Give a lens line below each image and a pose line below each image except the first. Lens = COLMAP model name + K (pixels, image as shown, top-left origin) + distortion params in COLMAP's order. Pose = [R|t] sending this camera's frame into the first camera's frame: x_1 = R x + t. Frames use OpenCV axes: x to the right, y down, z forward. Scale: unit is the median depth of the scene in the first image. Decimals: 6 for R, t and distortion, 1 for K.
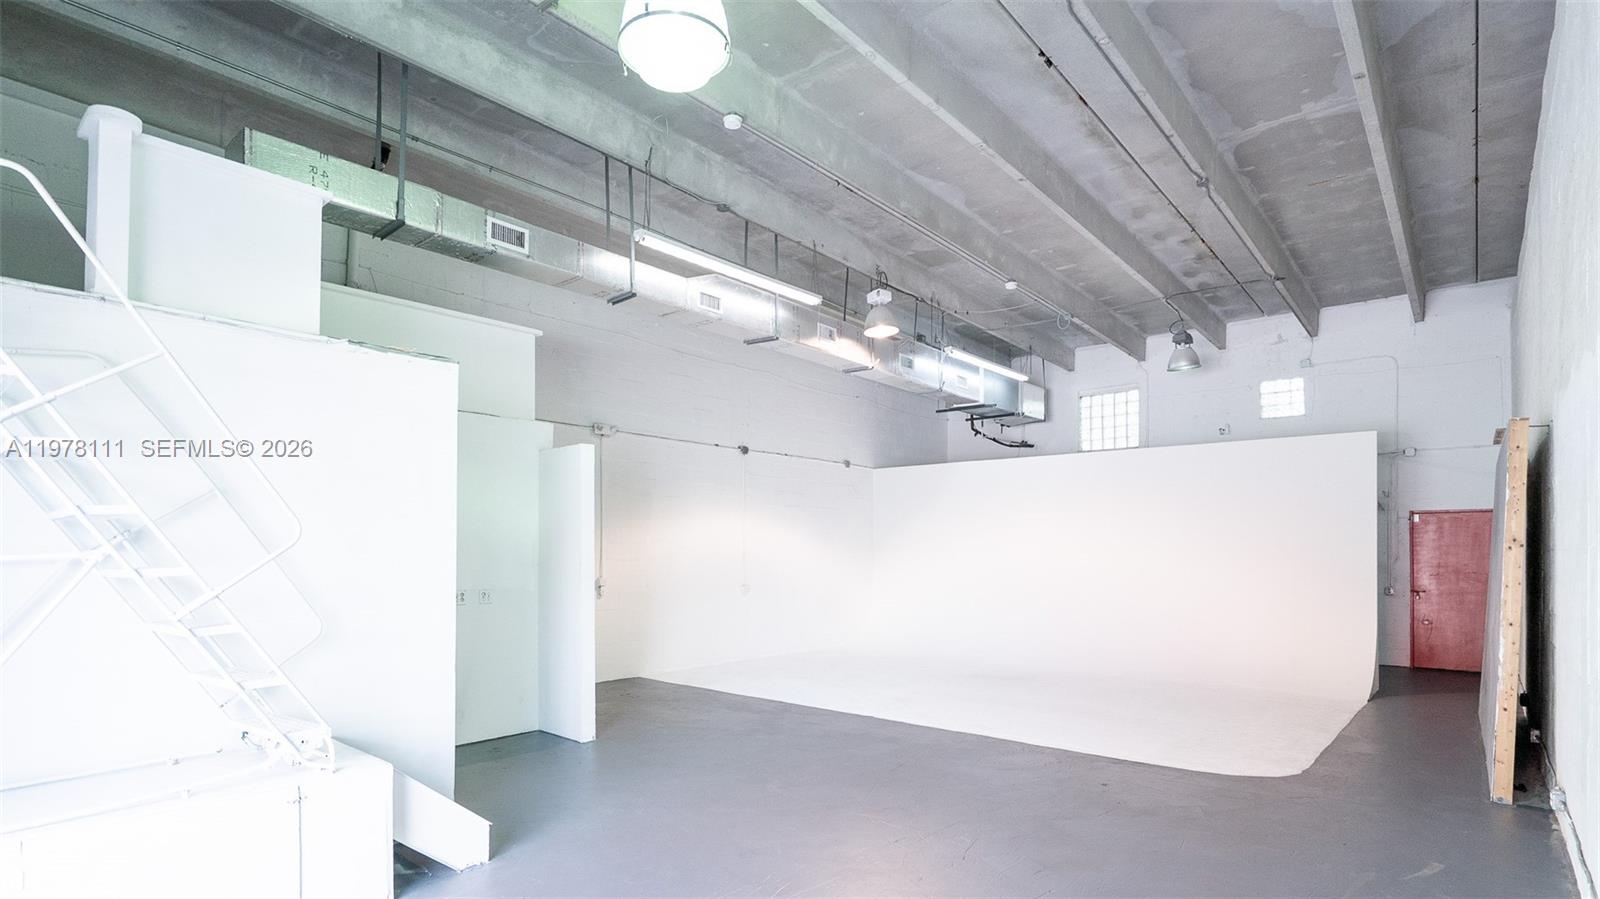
lens RADIAL K [[800.4, 0, 795.8], [0, 800.4, 543.5], [0, 0, 1]] dist [0.000594, 0.000064]
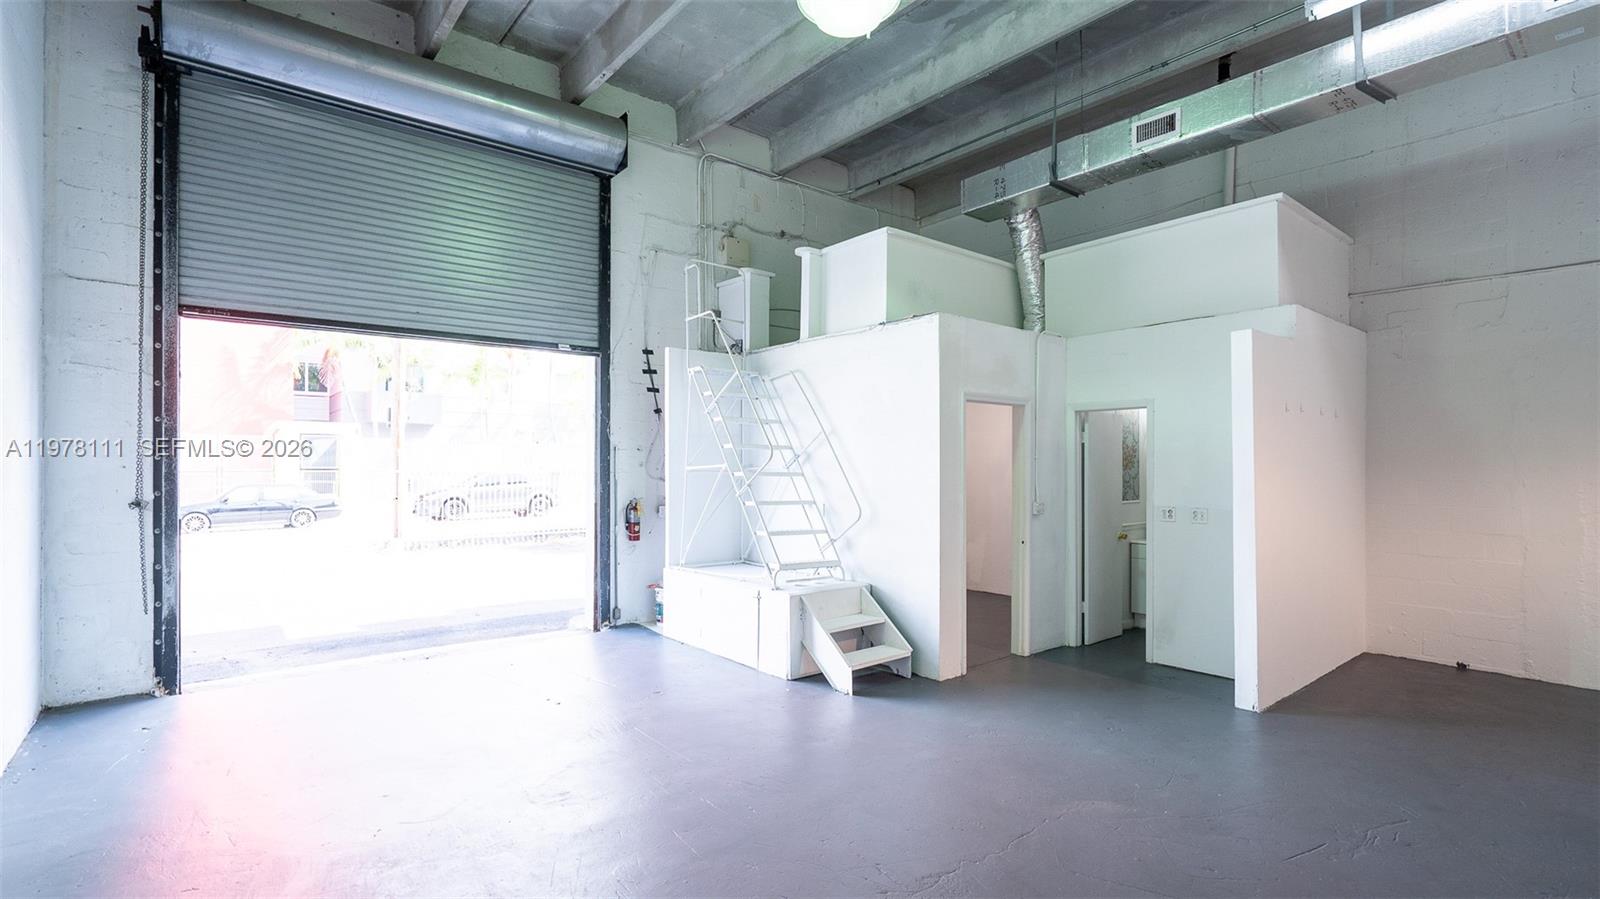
lens RADIAL K [[728.9, 0, 783.2], [0, 728.9, 457.8], [0, 0, 1]] dist [-0.002680, -0.000195]
pose [[-0.187546, -0.011384, -0.982190, 0.313314], [0.005435, 0.999906, -0.012628, 0.004780], [0.982241, -0.007706, -0.187466, 0.412963]]
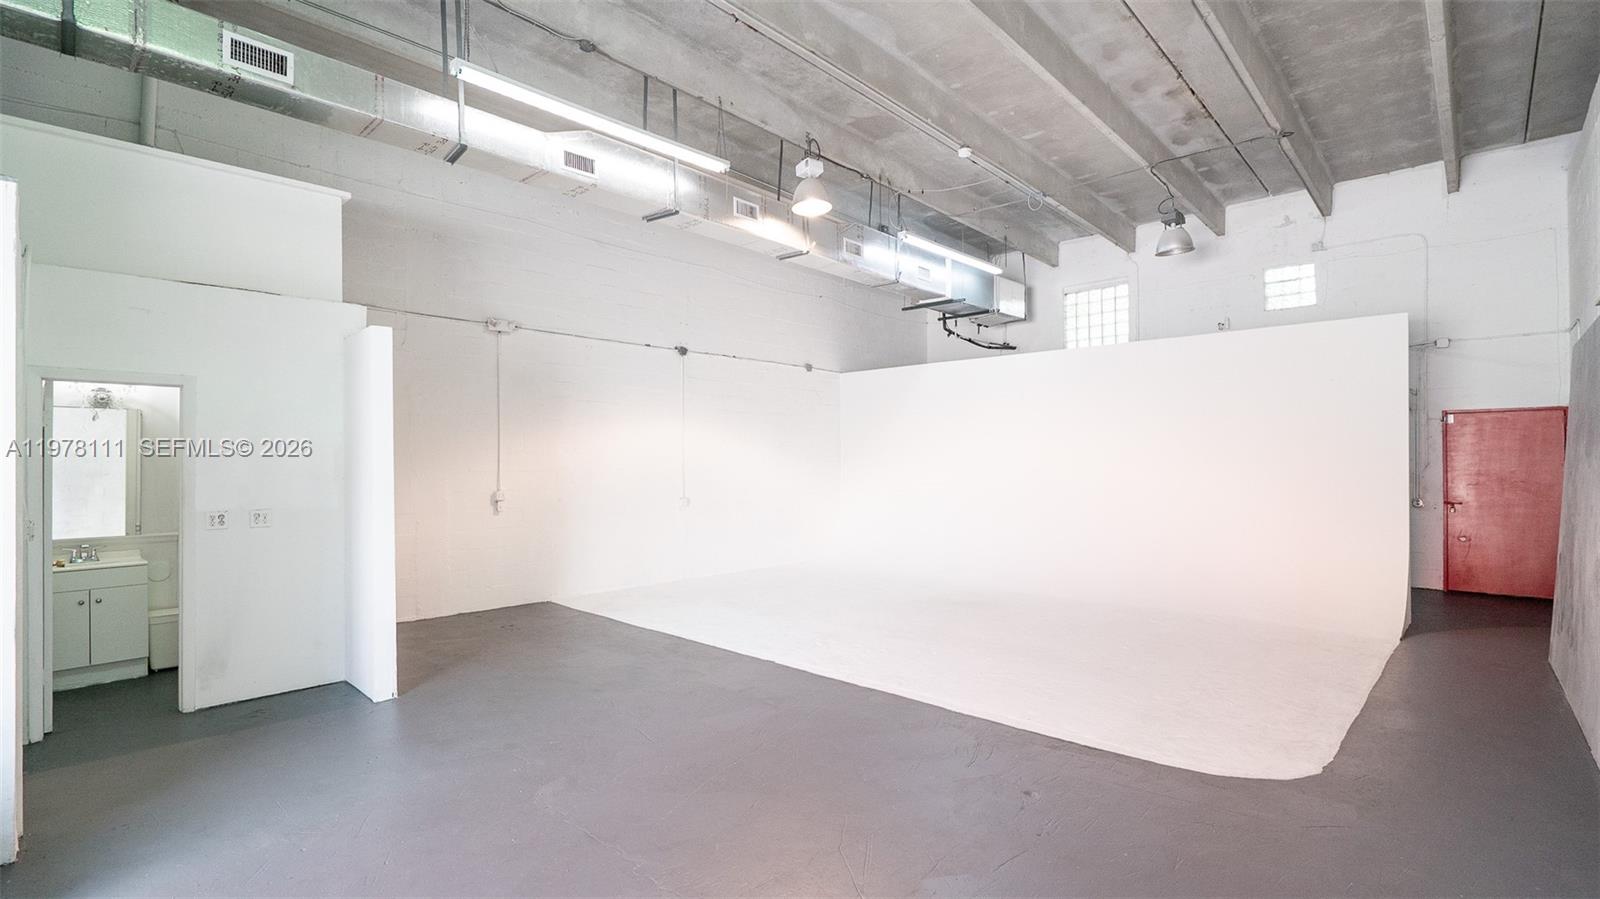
lens RADIAL K [[728.9, 0, 783.2], [0, 728.9, 457.8], [0, 0, 1]] dist [-0.002680, -0.000195]
pose [[0.998076, -0.005478, -0.061758, 0.109388], [0.005743, 0.999975, 0.004121, 0.003335], [0.061734, -0.004468, 0.998083, 0.182219]]
